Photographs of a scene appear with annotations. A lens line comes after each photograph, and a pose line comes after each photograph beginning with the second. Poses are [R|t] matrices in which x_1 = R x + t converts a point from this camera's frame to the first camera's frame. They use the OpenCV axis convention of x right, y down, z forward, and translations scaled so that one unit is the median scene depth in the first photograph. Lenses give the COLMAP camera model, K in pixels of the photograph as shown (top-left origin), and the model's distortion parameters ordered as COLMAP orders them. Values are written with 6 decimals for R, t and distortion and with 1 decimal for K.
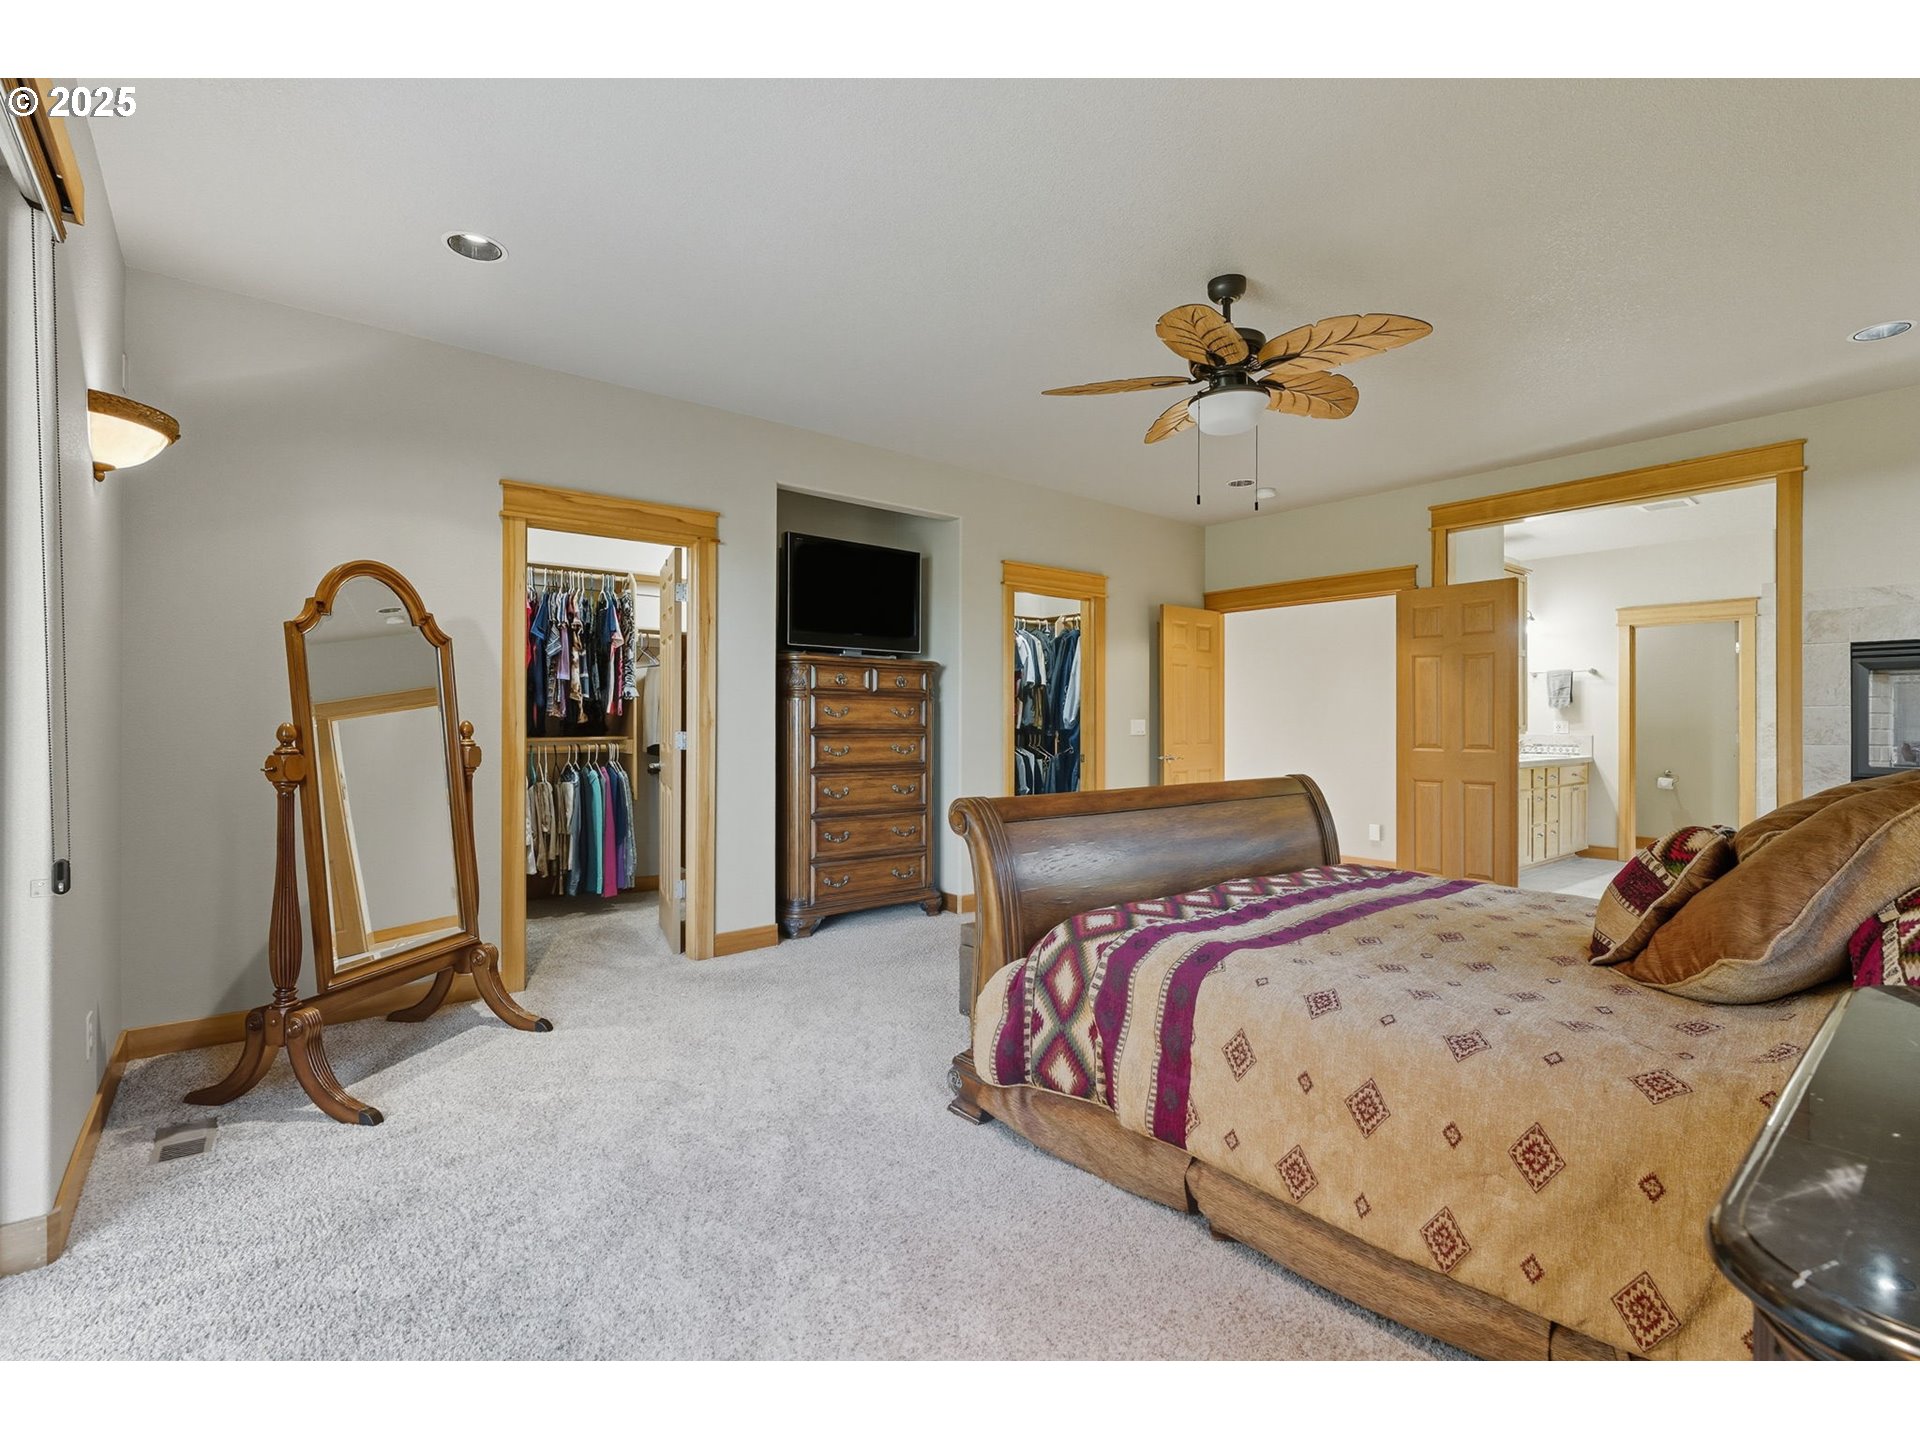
lens RADIAL K [[864.7, 0, 959.5], [0, 864.7, 724.5], [0, 0, 1]] dist [0.001707, 0.000837]
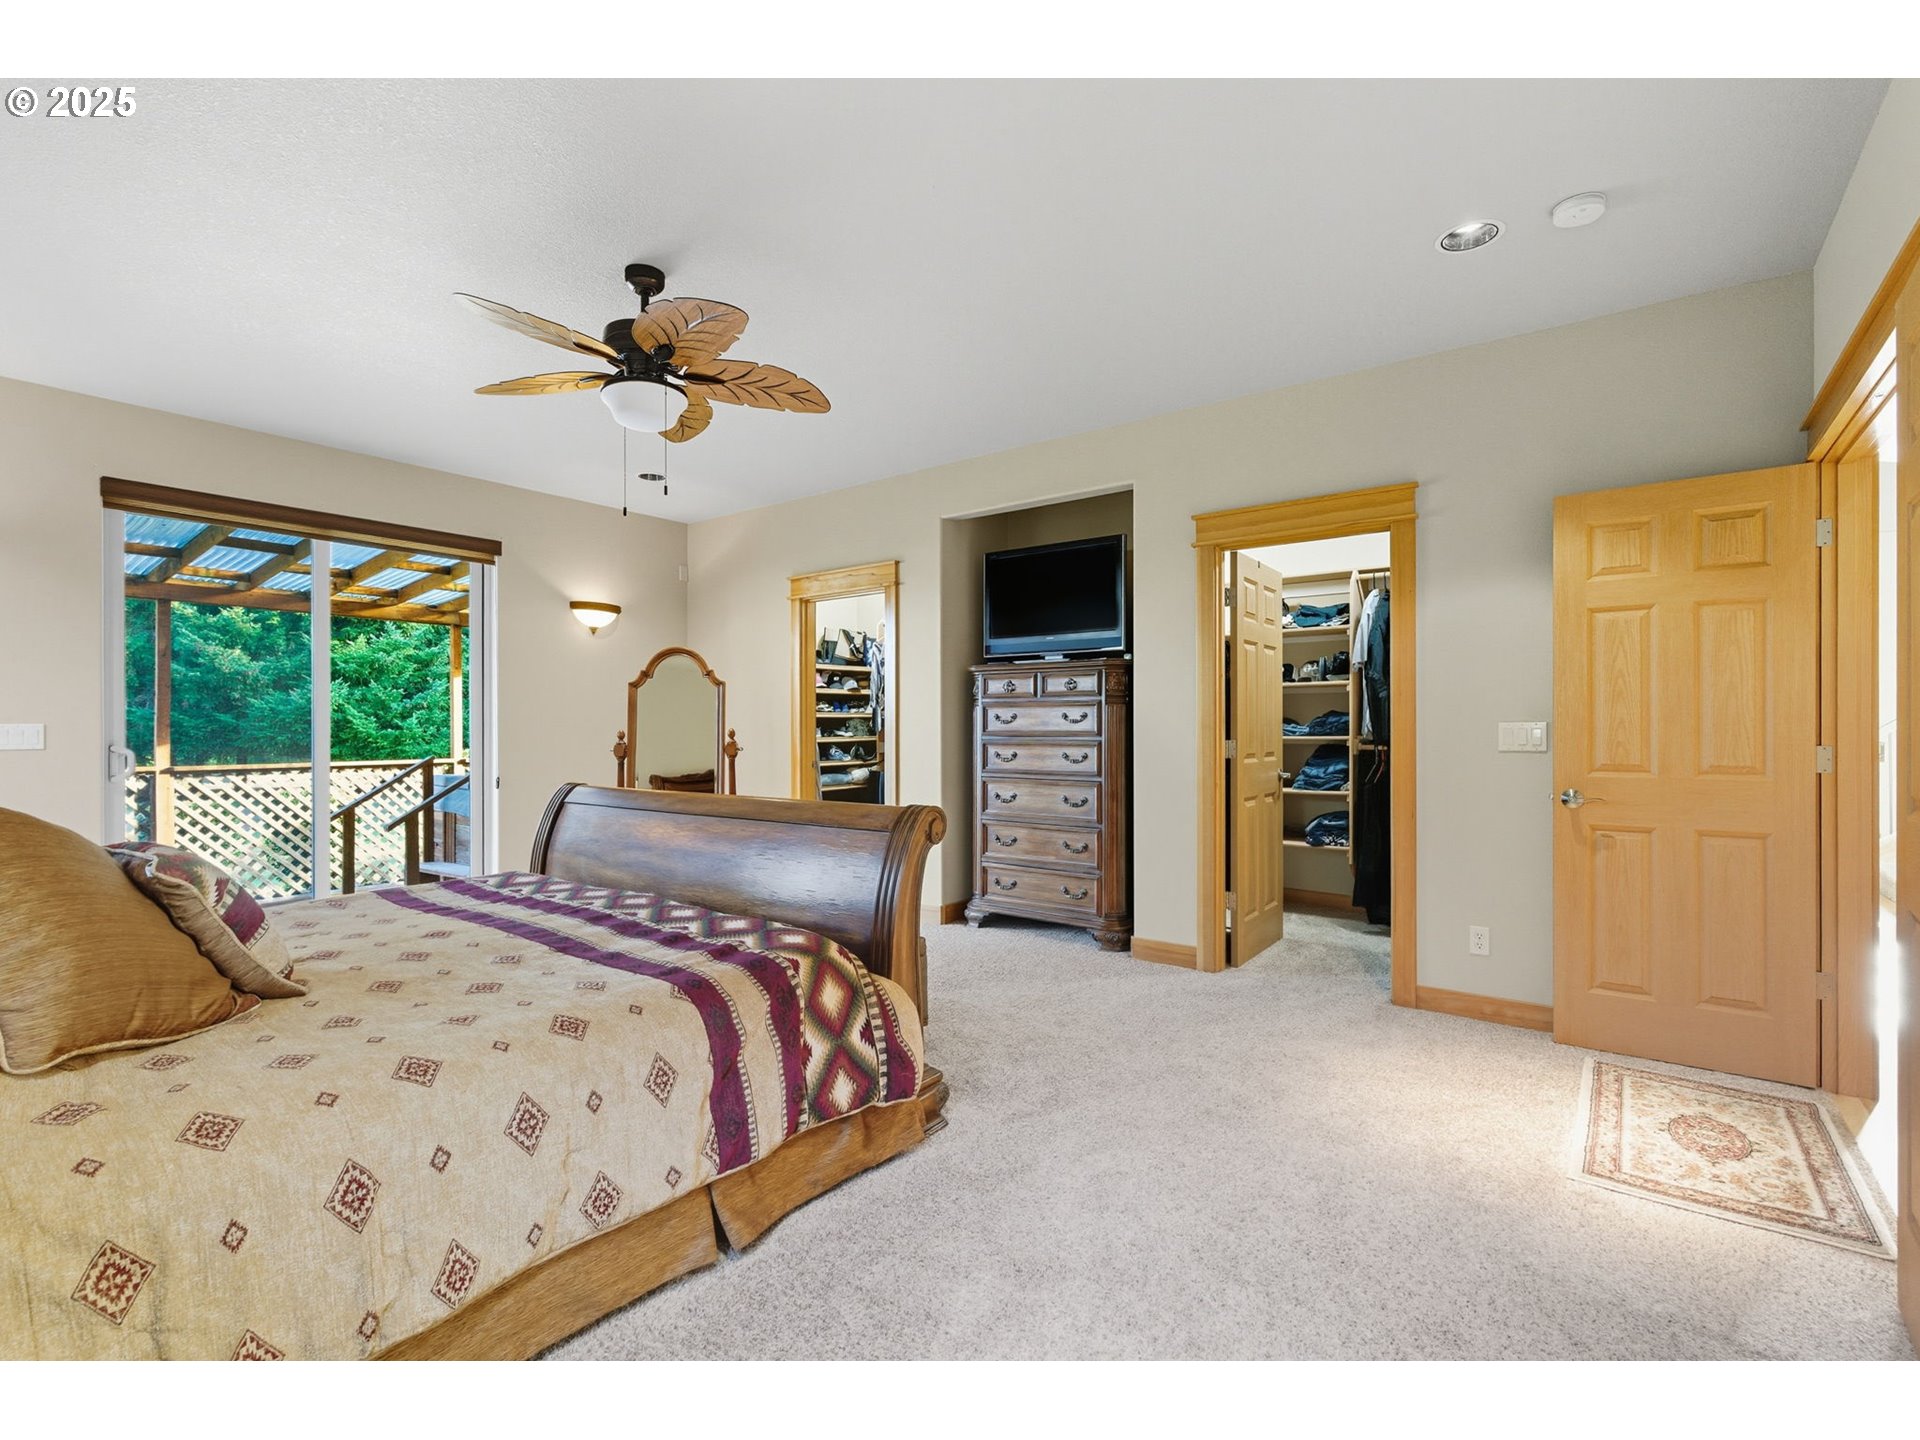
lens RADIAL K [[864.7, 0, 959.5], [0, 864.7, 724.5], [0, 0, 1]] dist [0.001707, 0.000837]
pose [[0.245916, -0.008008, -0.969258, 0.820225], [-0.002482, 0.999957, -0.008891, 0.001605], [0.969288, 0.004592, 0.245886, 0.675888]]
